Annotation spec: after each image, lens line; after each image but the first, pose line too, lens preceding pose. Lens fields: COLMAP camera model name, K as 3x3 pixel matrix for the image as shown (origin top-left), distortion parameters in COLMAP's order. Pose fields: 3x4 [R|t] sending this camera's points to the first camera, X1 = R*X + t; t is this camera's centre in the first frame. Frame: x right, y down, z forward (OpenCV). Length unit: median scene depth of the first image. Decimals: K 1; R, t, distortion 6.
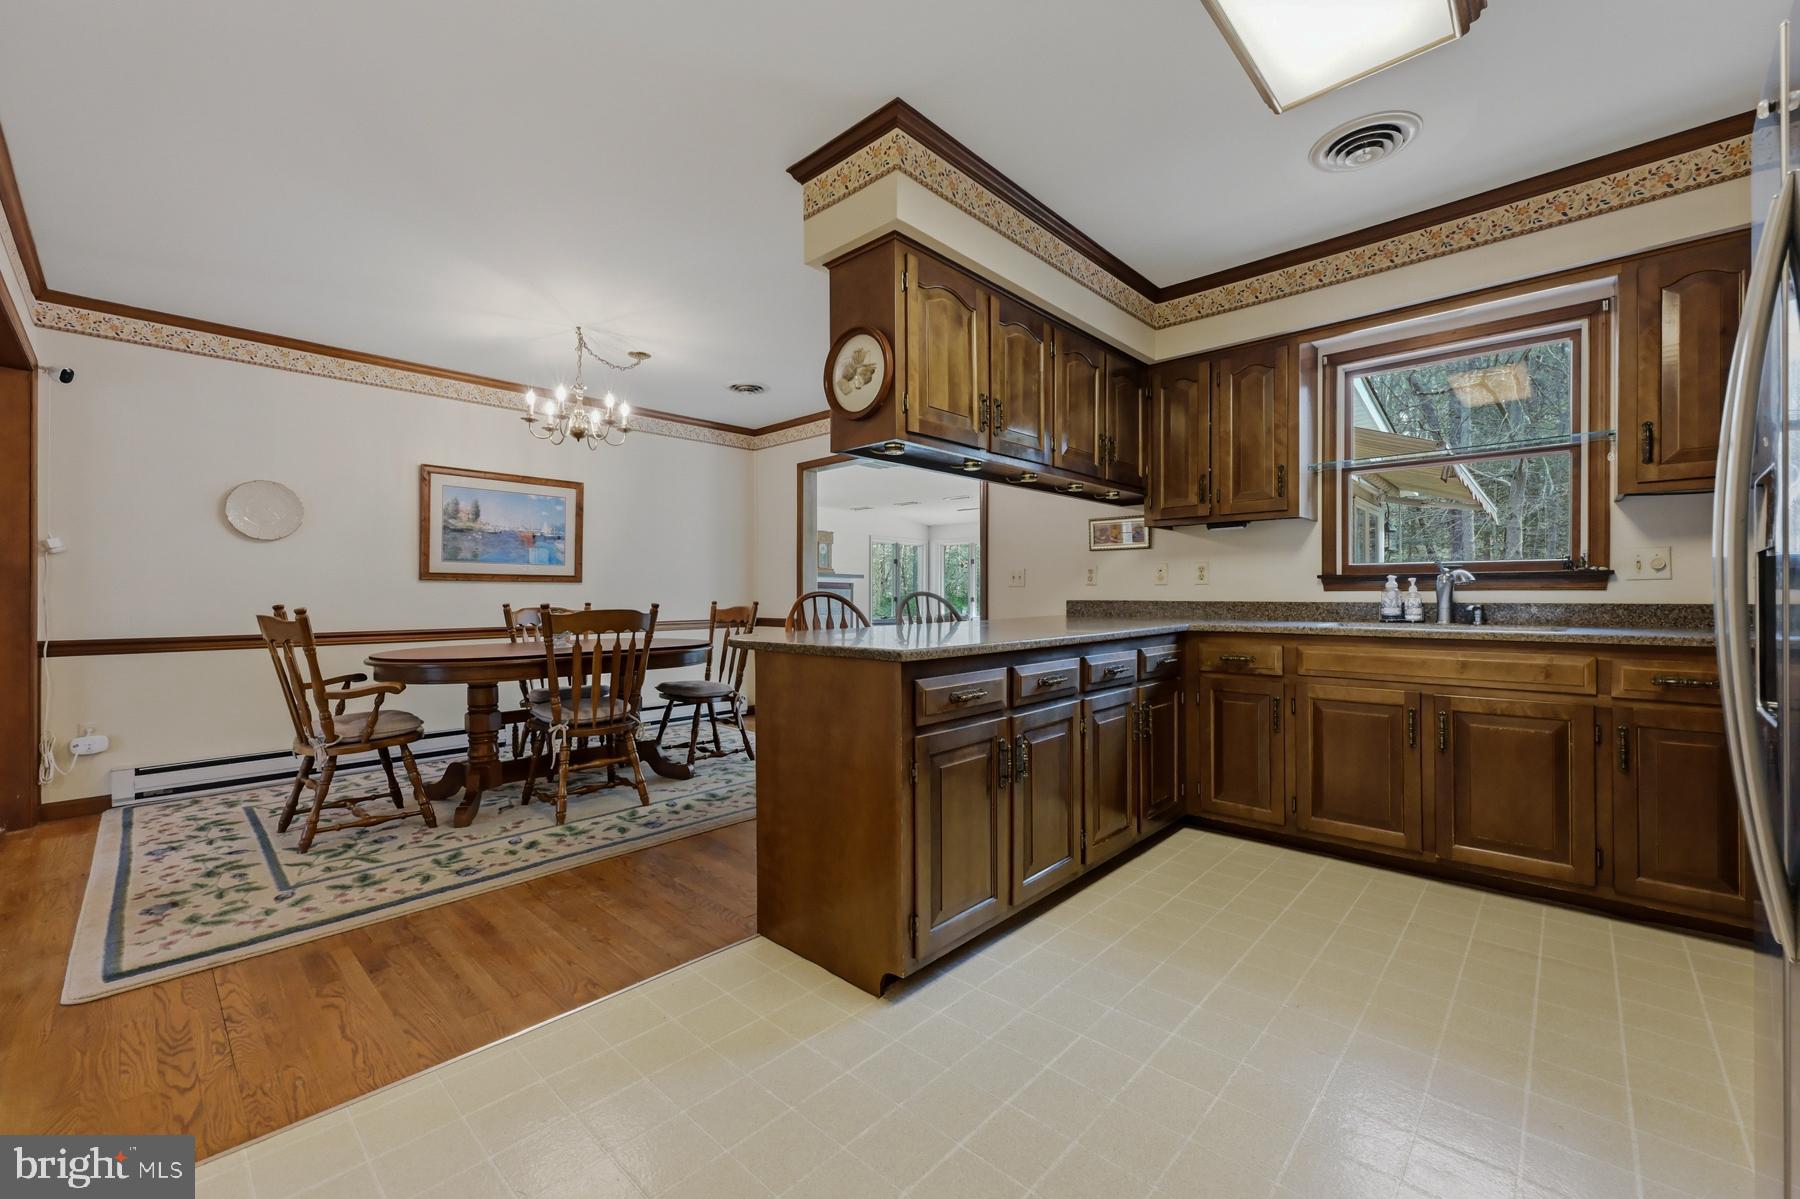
lens RADIAL K [[717.8, 0, 916.0], [0, 717.8, 604.6], [0, 0, 1]] dist [-0.008403, 0.001695]
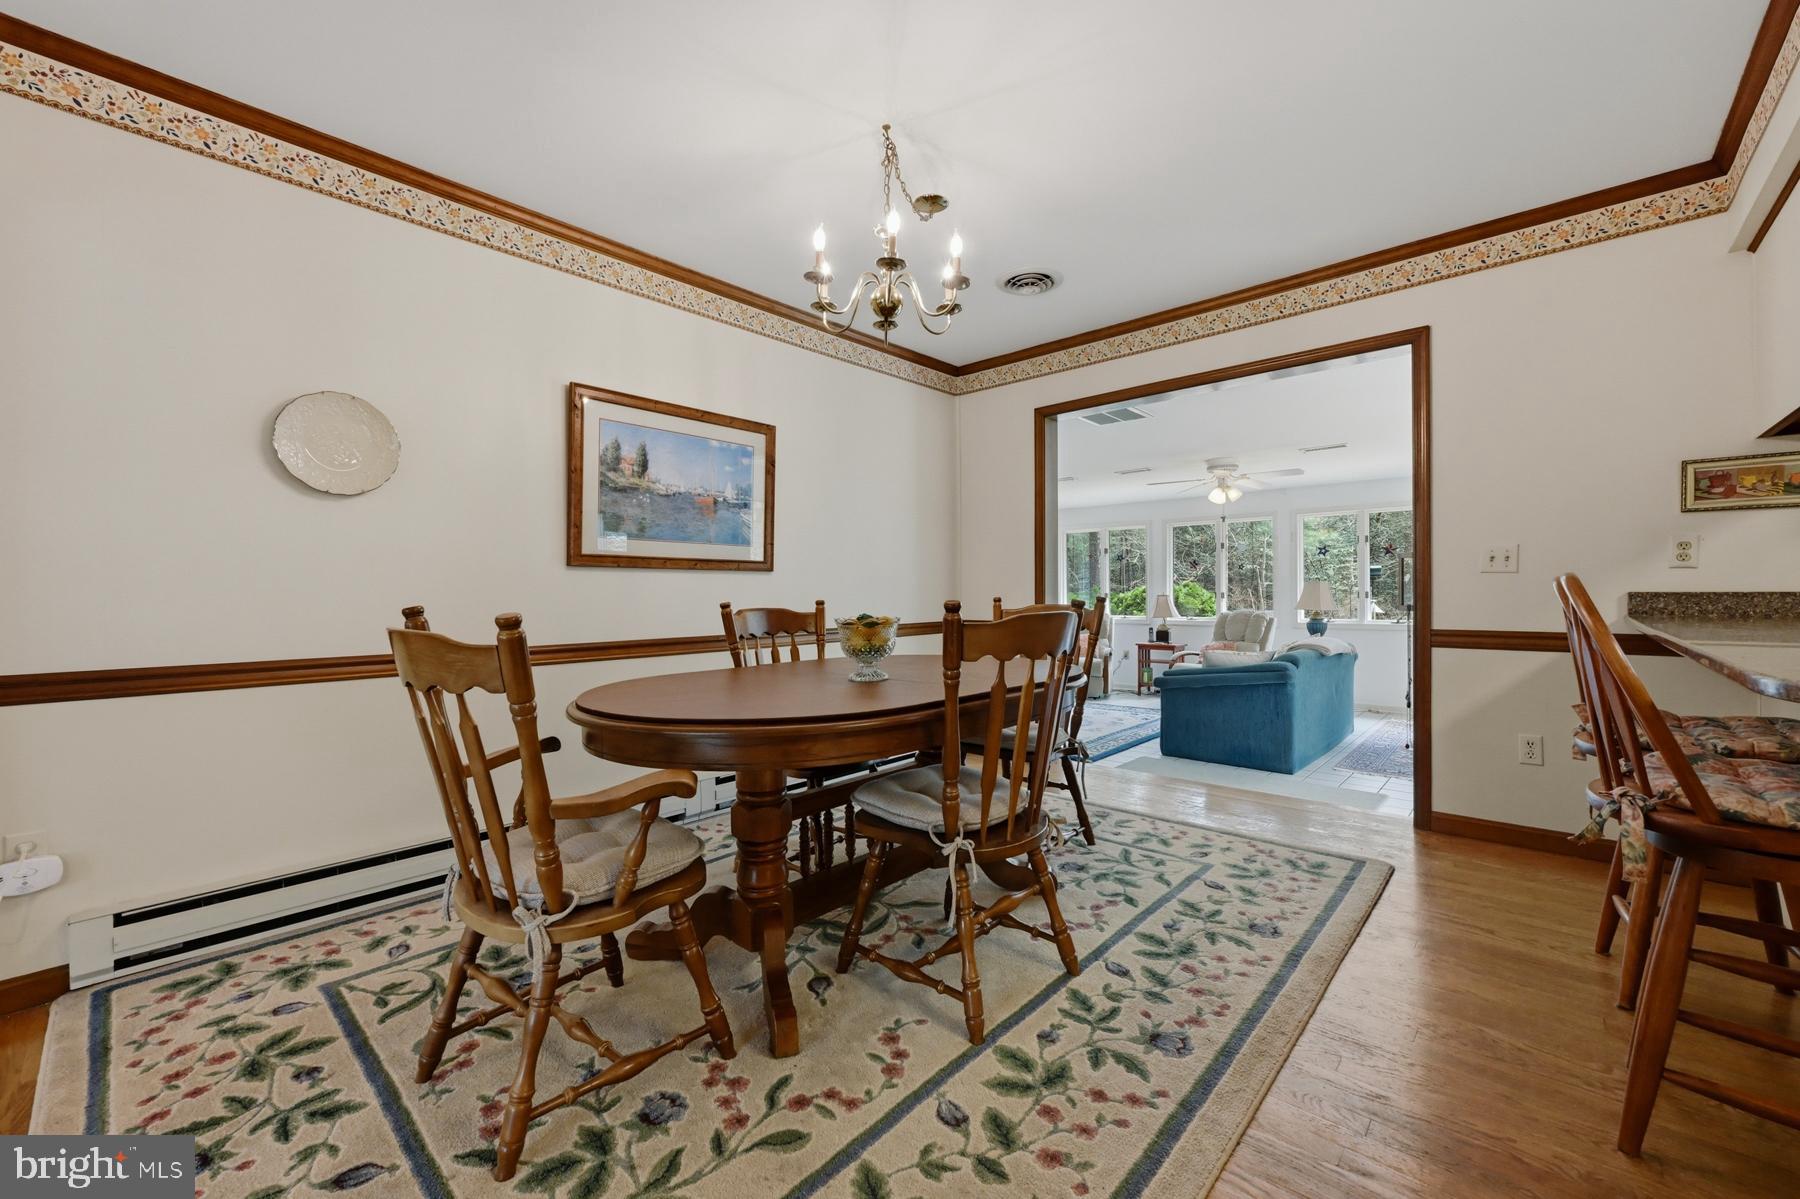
lens RADIAL K [[717.8, 0, 912.1], [0, 717.8, 602.9], [0, 0, 1]] dist [-0.008403, 0.001695]
pose [[0.999933, -0.004586, 0.010608, -0.518317], [0.004586, 0.999989, 0.000037, -0.000149], [-0.010608, 0.000012, 0.999944, 0.474100]]
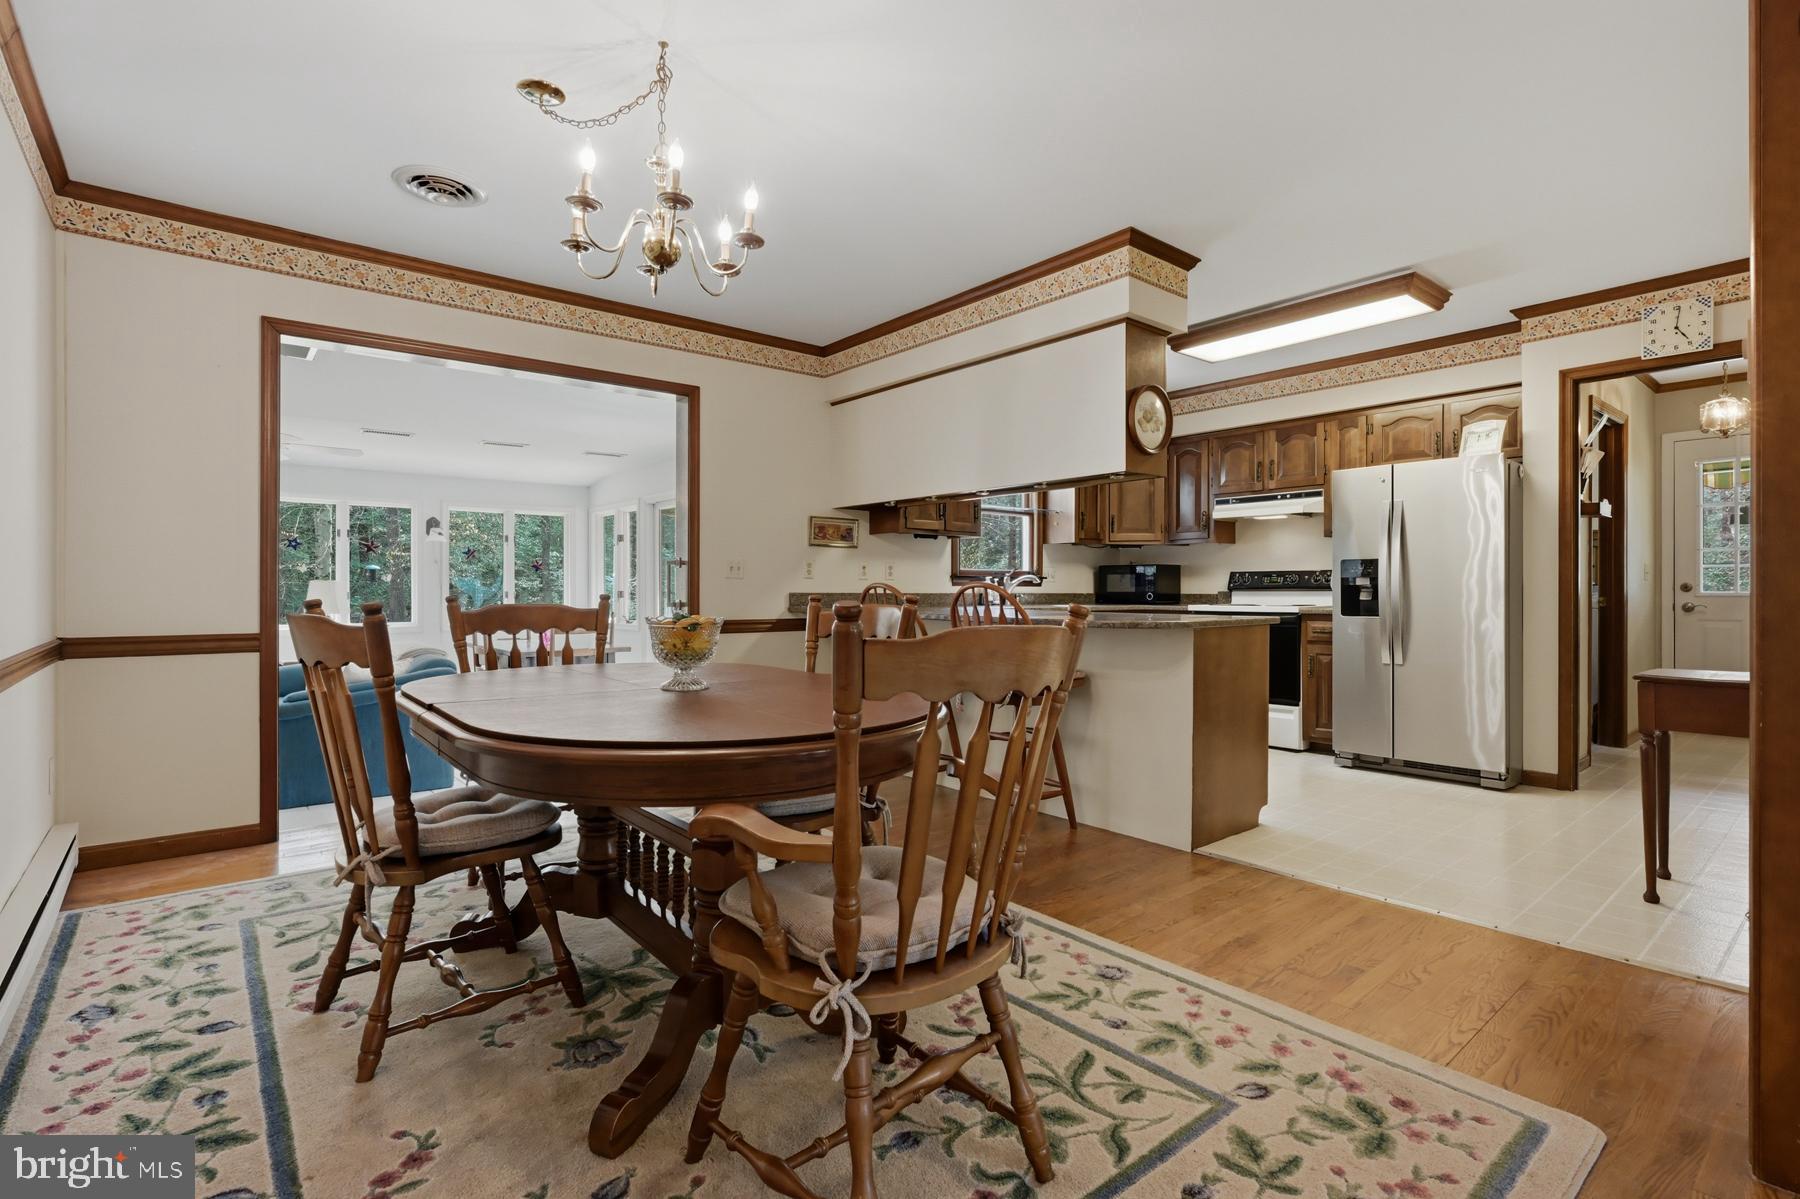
lens RADIAL K [[839.8, 0, 894.6], [0, 839.8, 587.7], [0, 0, 1]] dist [-0.001801, -0.001748]
pose [[0.136969, 0.009378, 0.990531, -1.156529], [0.010585, 0.999884, -0.010930, 0.001503], [-0.990519, 0.011982, 0.136854, 0.856912]]
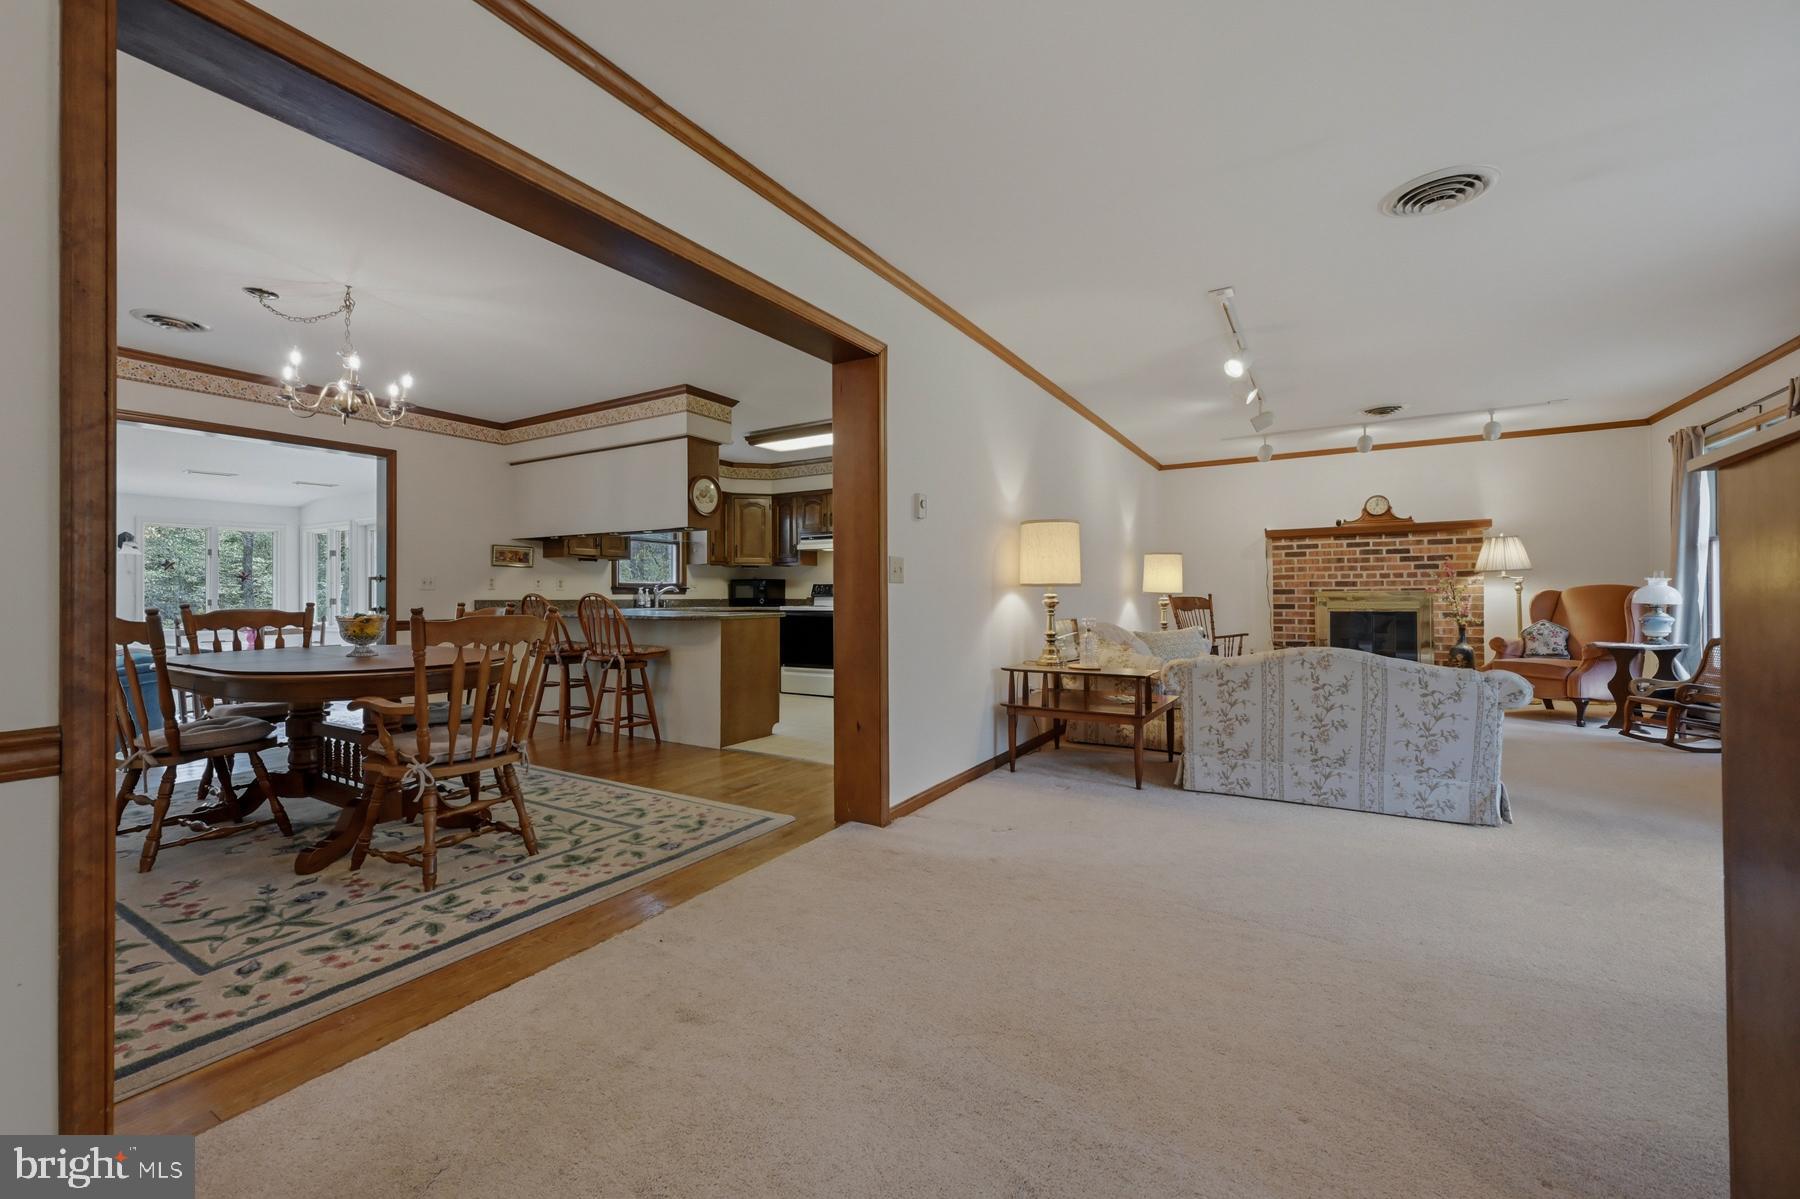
lens RADIAL K [[717.8, 0, 895.9], [0, 717.8, 590.0], [0, 0, 1]] dist [-0.008403, 0.001695]
pose [[-0.205000, 0.013081, 0.978675, -1.629828], [0.016600, 0.999813, -0.009887, 0.001985], [-0.978621, 0.014219, -0.205179, 0.598712]]
